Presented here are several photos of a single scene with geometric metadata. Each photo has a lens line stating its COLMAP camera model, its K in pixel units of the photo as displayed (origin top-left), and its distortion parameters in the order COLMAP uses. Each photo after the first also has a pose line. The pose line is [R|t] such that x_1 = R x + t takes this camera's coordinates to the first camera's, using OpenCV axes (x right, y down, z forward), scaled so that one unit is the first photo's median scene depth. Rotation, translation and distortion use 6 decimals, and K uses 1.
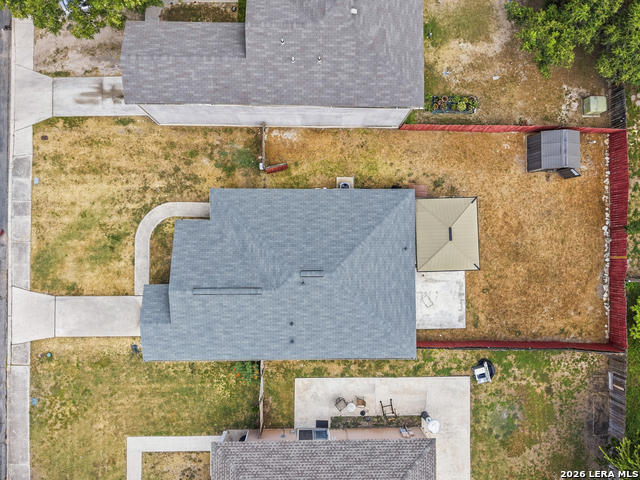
lens RADIAL K [[431.3, 0, 316.8], [0, 431.3, 227.5], [0, 0, 1]] dist [0.004169, -0.000379]
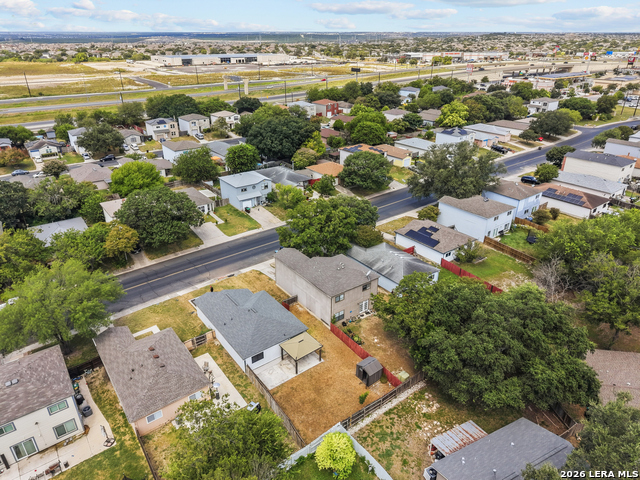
lens RADIAL K [[426.3, 0, 320.0], [0, 426.3, 240.0], [0, 0, 1]] dist [0.007081, 0.000899]
pose [[0.602517, 0.313154, -0.734104, 1.652447], [-0.796663, 0.291274, -0.529610, 0.861465], [0.047976, 0.903932, 0.424976, -0.368595]]
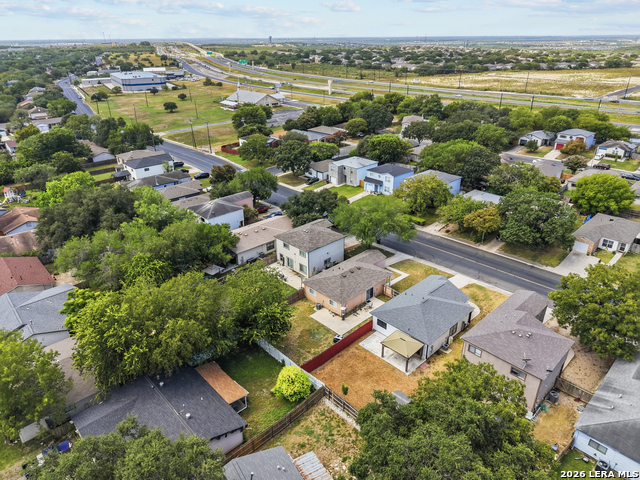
lens RADIAL K [[426.3, 0, 320.0], [0, 426.3, 240.0], [0, 0, 1]] dist [0.007081, 0.000899]
pose [[-0.723192, 0.265111, -0.637738, 1.732717], [-0.690646, -0.279069, 0.667179, -0.927855], [-0.001097, 0.922950, 0.384919, -0.309868]]
